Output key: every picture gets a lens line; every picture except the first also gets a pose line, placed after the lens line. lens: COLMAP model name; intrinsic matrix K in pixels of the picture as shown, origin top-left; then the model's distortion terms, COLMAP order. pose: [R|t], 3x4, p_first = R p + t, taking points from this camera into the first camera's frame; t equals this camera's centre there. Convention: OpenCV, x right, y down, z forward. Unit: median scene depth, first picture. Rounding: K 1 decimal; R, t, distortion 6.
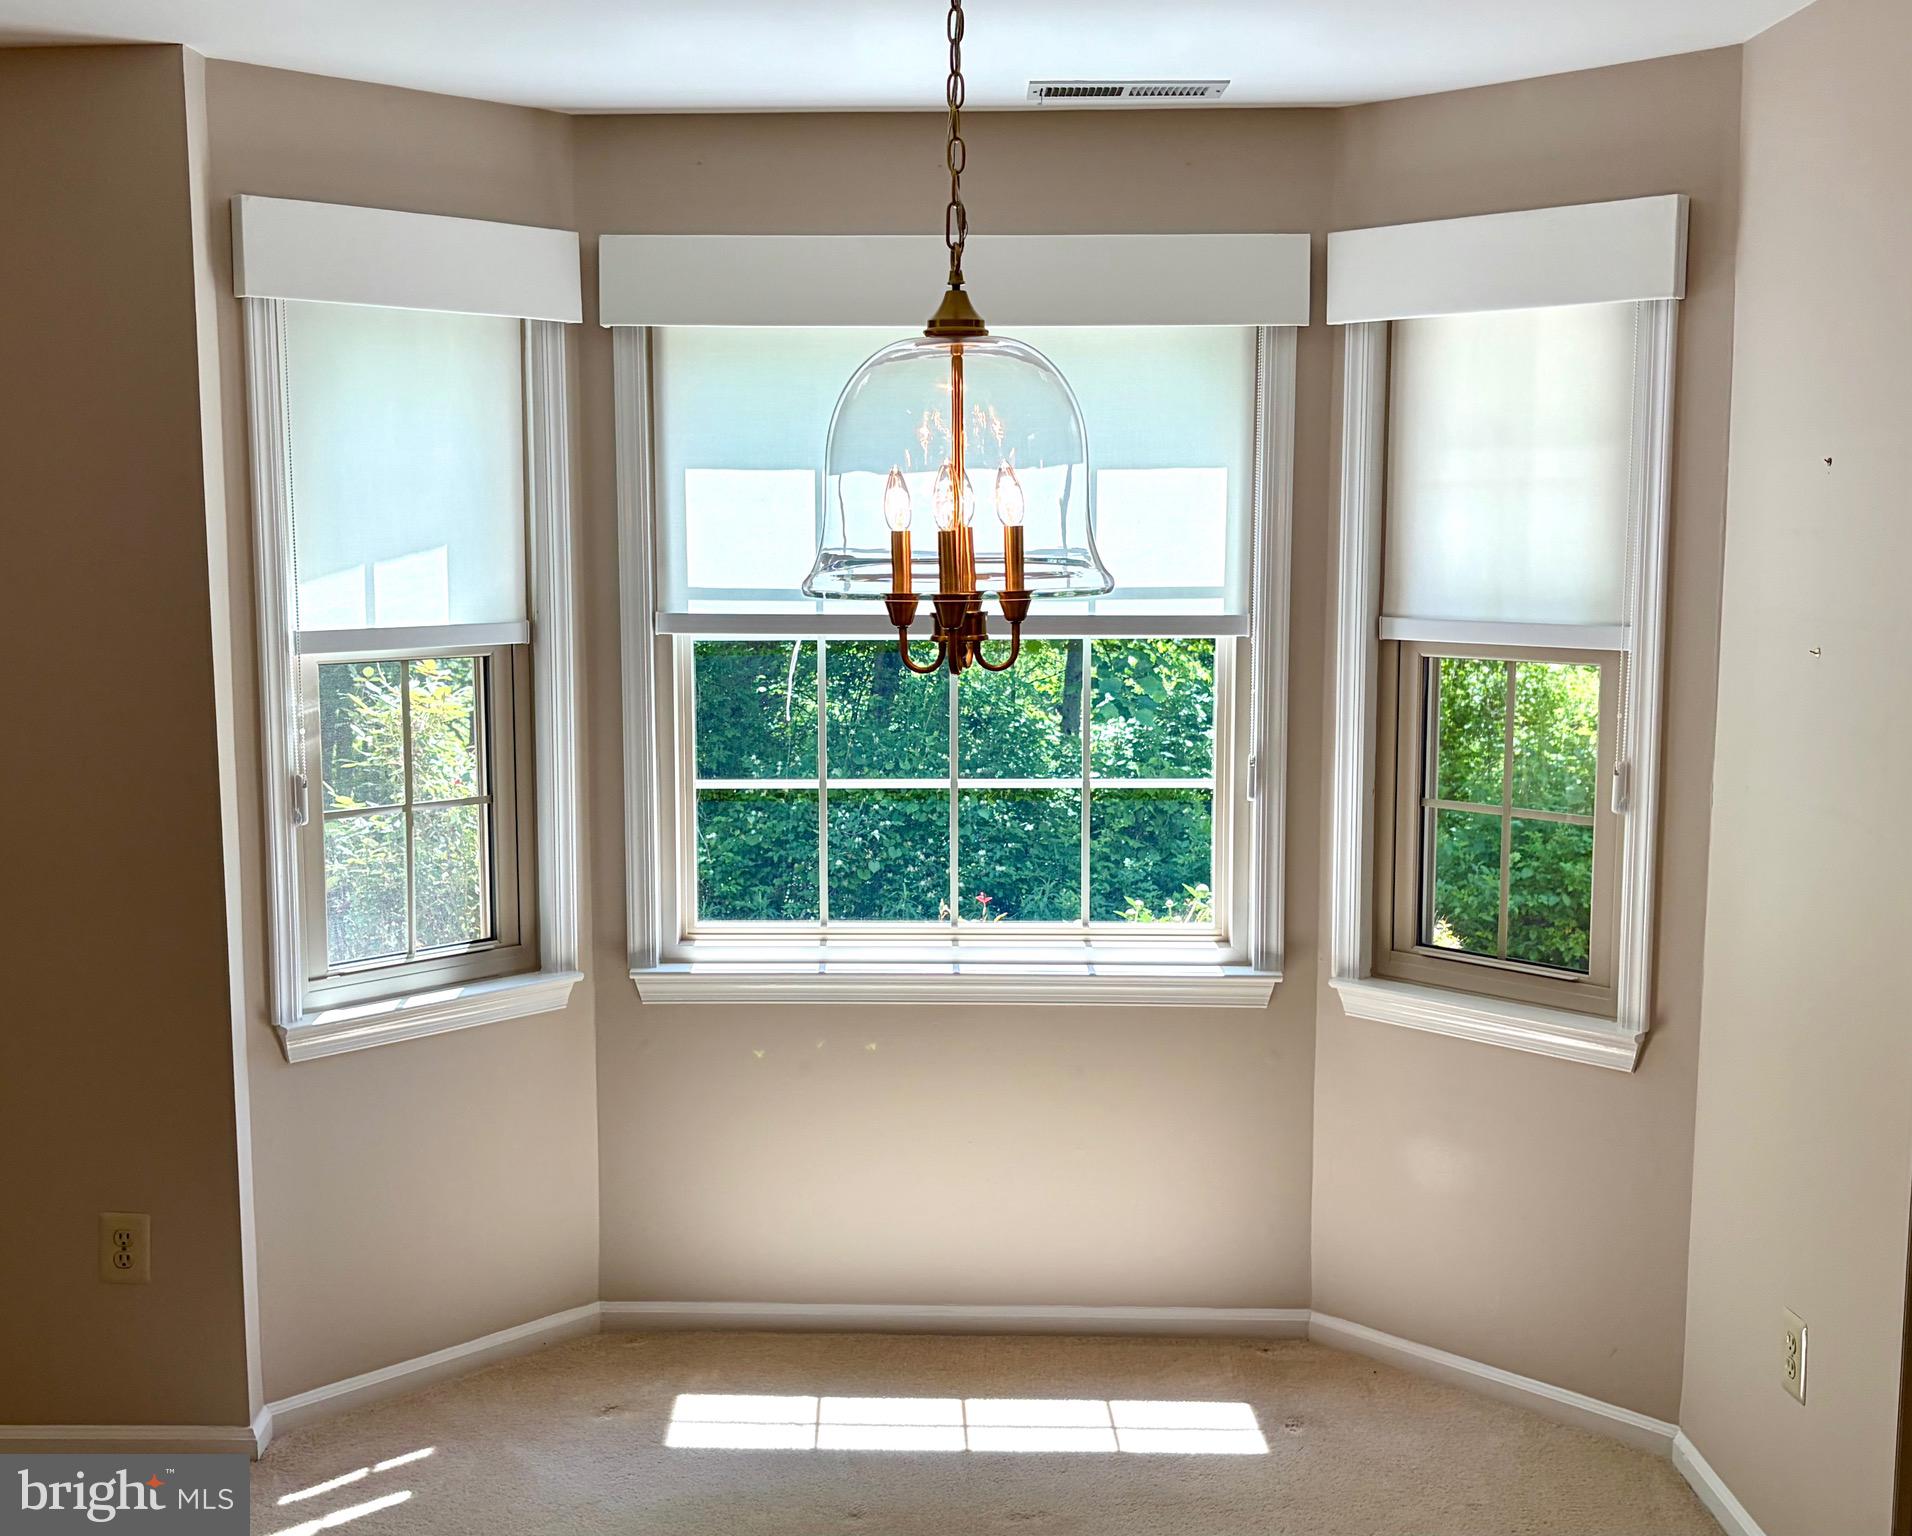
lens RADIAL K [[2128.8, 0, 956.0], [0, 2128.8, 768.0], [0, 0, 1]] dist [0.068576, -0.015835]
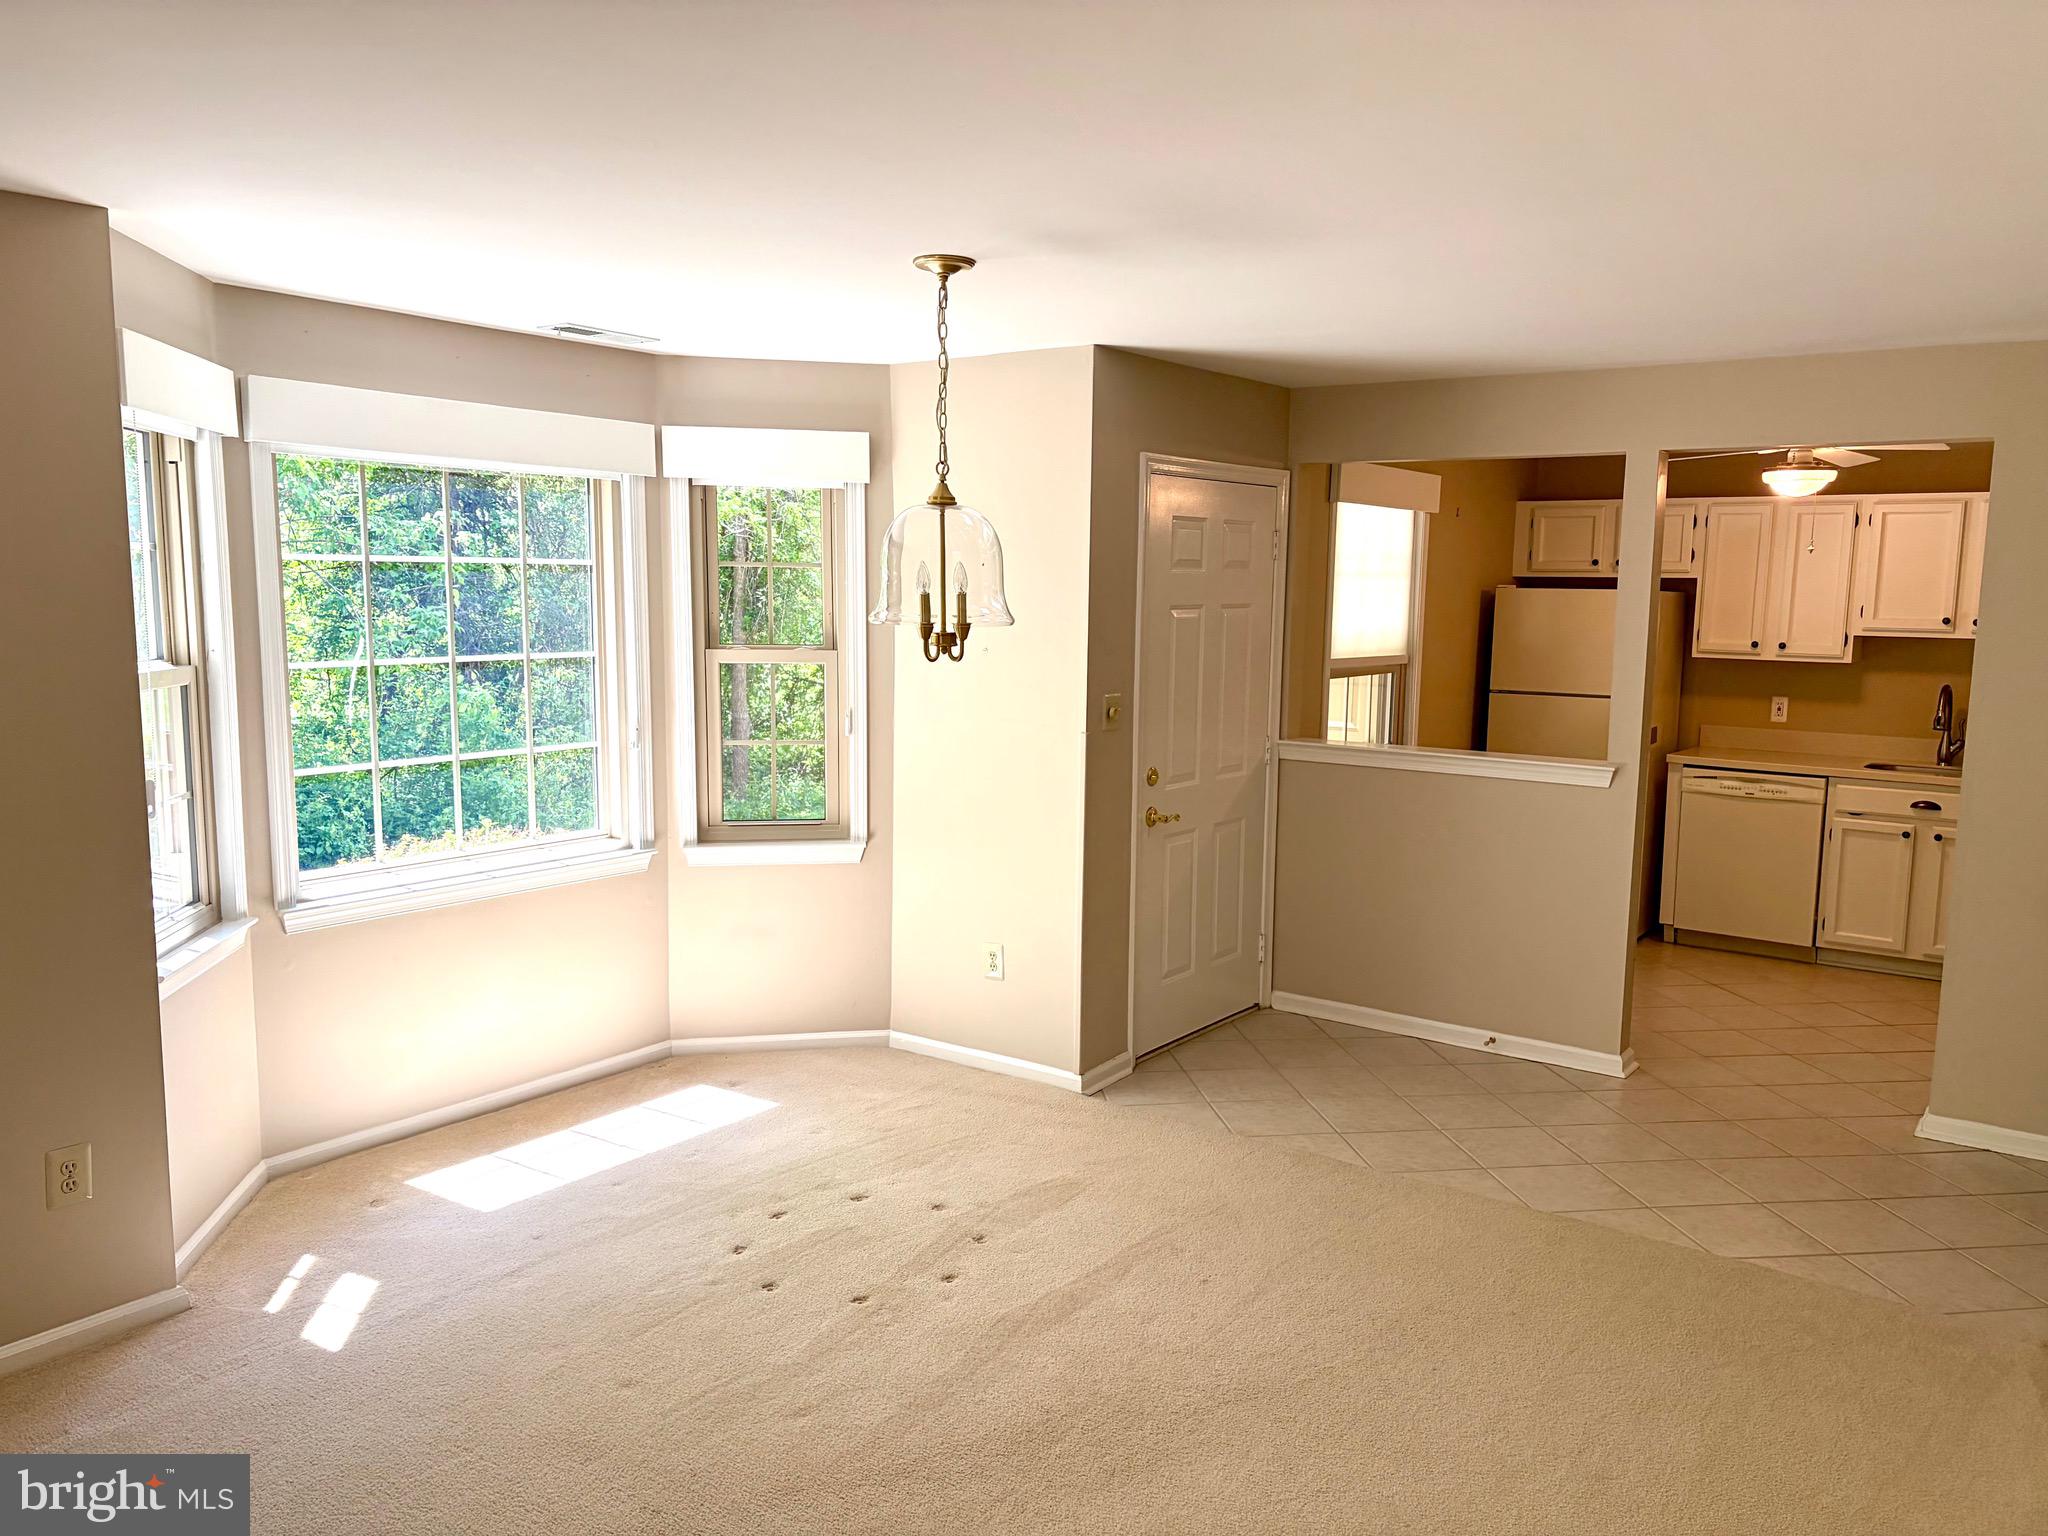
lens RADIAL K [[1523.9, 0, 1024.0], [0, 1523.9, 768.0], [0, 0, 1]] dist [0.078822, -0.001361]
pose [[0.585838, -0.090866, 0.805318, -0.687307], [0.086982, 0.995004, 0.048992, -0.004334], [-0.805747, 0.041347, 0.590815, 0.021863]]
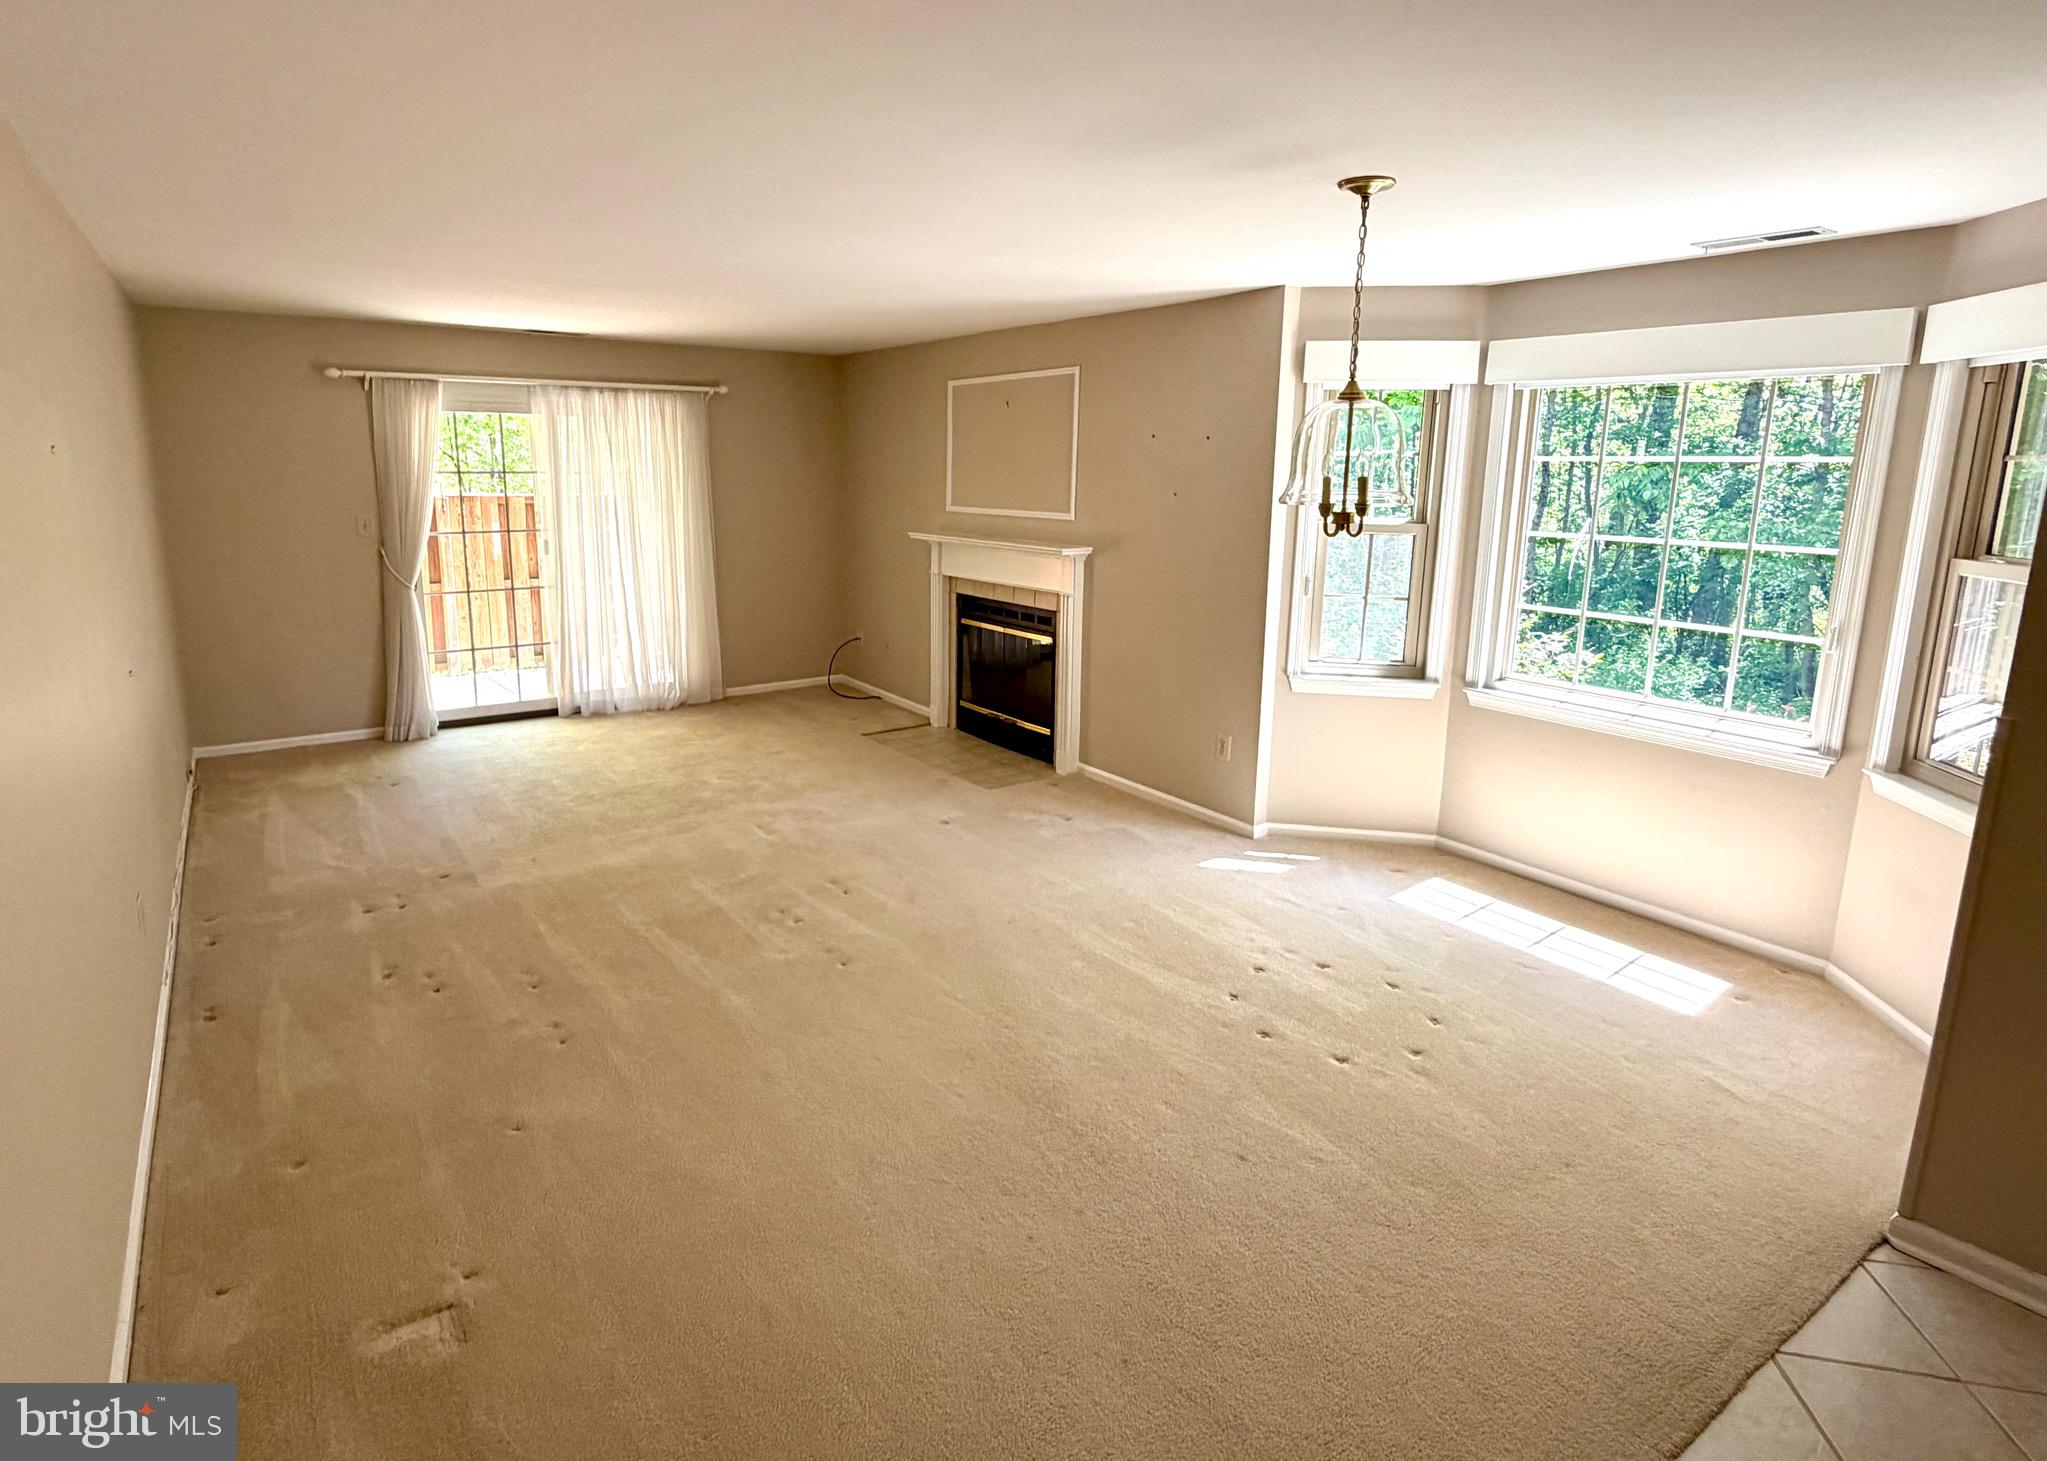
lens RADIAL K [[1102.1, 0, 1019.6], [0, 1102.1, 669.1], [0, 0, 1]] dist [-0.001488, -0.000274]
pose [[0.600632, 0.159531, -0.783448, 0.454706], [-0.111319, 0.987033, 0.115643, -0.001956], [0.791738, 0.017753, 0.610603, -0.030852]]
